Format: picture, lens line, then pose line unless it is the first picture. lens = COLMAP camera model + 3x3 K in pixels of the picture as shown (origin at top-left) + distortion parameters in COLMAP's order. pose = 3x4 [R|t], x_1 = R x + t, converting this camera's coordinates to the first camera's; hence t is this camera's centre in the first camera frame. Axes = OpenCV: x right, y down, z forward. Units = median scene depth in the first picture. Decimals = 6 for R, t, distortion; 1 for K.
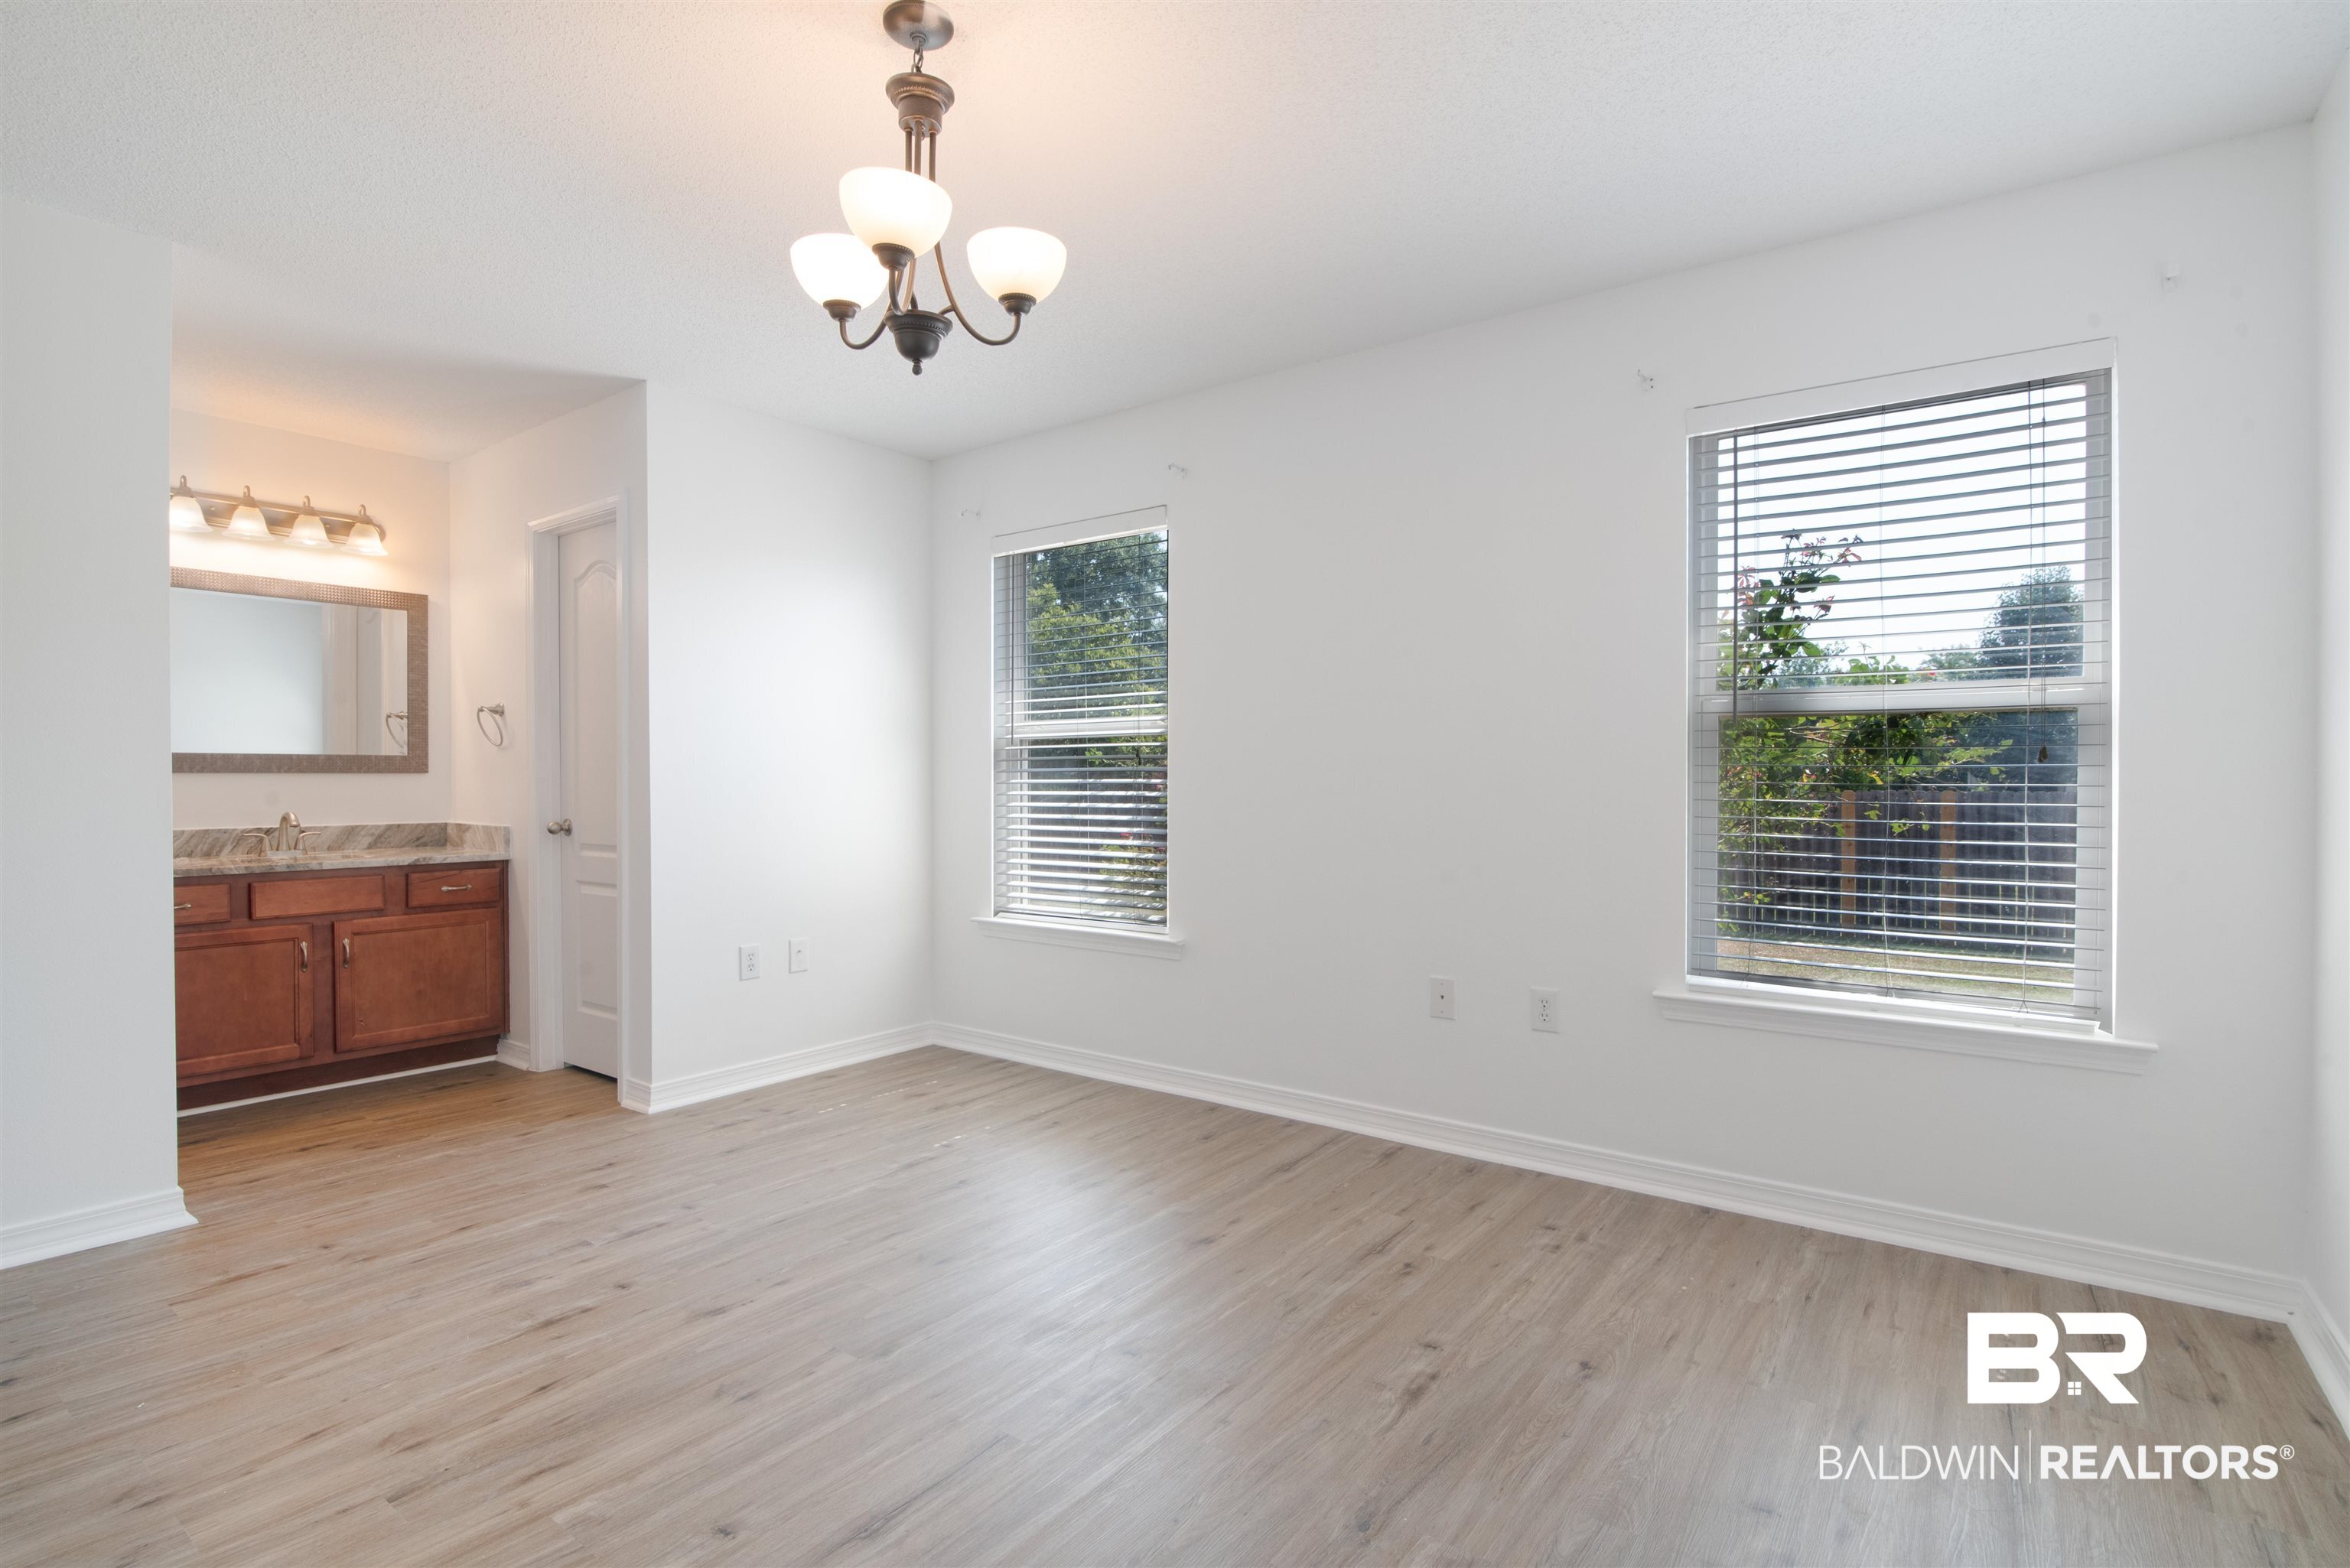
lens RADIAL K [[1129.2, 0, 1165.3], [0, 1129.2, 784.8], [0, 0, 1]] dist [-0.014215, 0.000392]
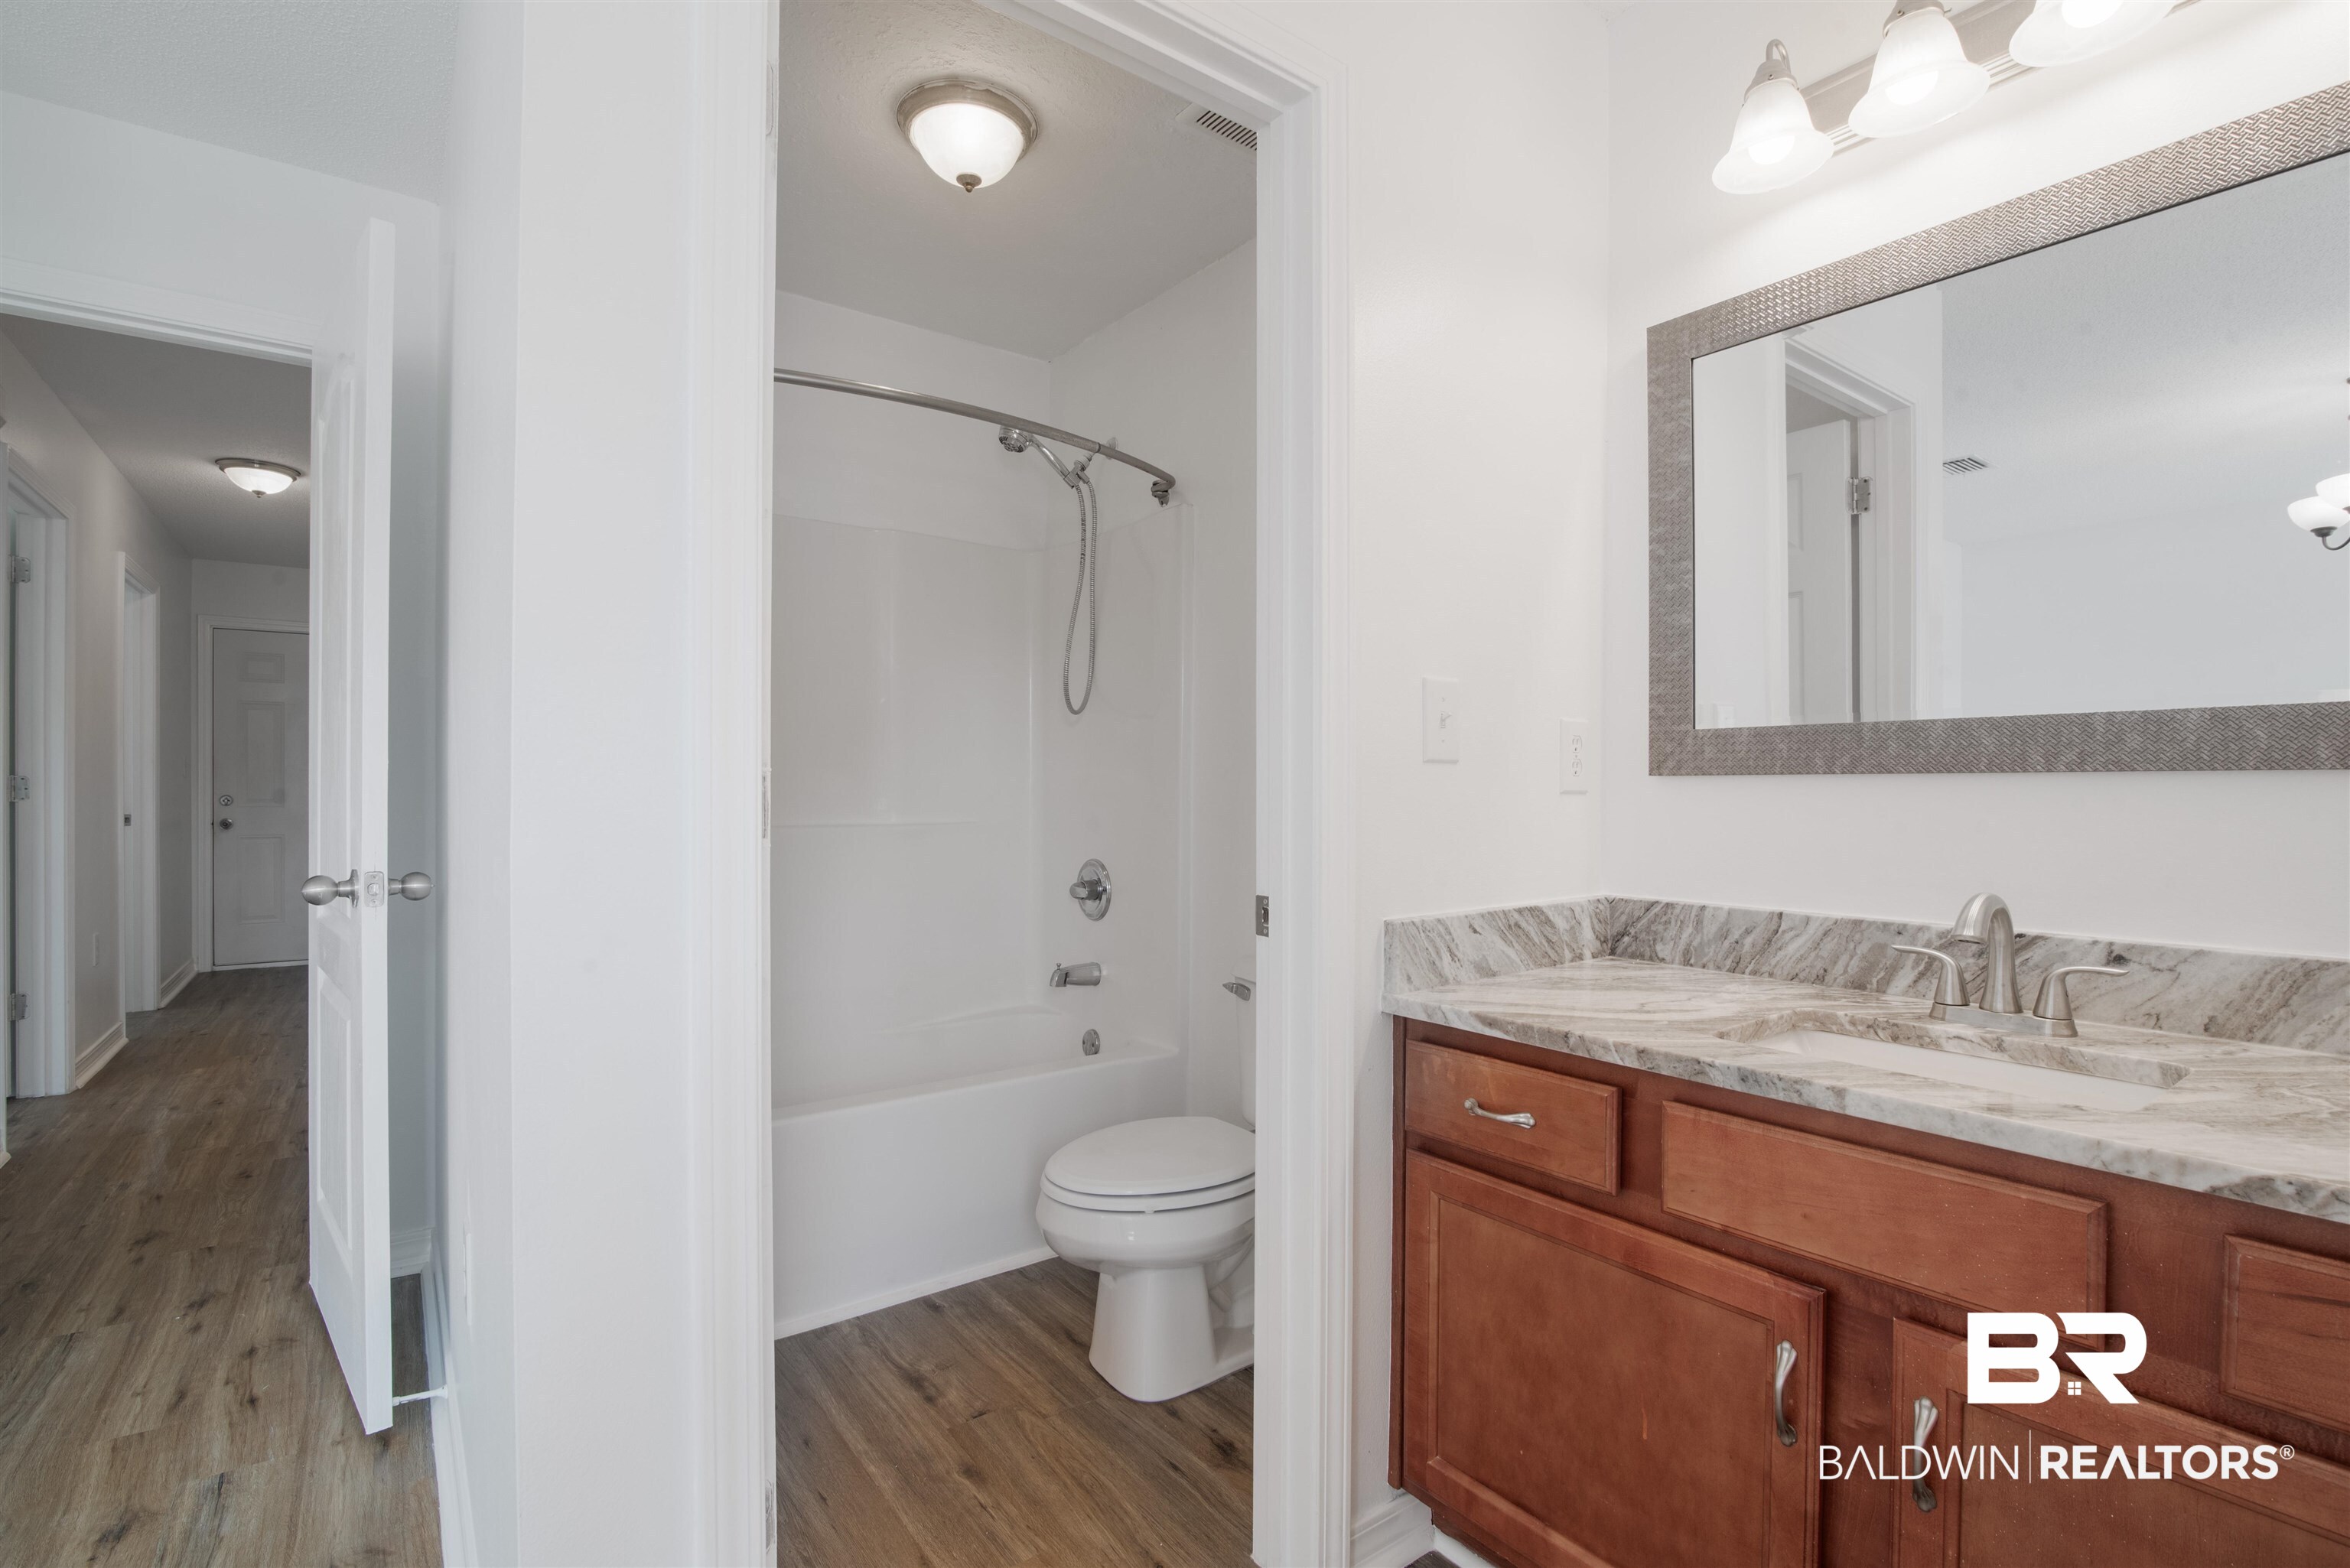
lens RADIAL K [[1101.2, 0, 1189.4], [0, 1101.2, 779.6], [0, 0, 1]] dist [-0.020901, 0.000652]
pose [[-0.298468, -0.006159, -0.954400, -0.432504], [-0.003724, 0.999979, -0.005288, -0.005271], [0.954413, 0.001976, -0.298484, 0.898756]]
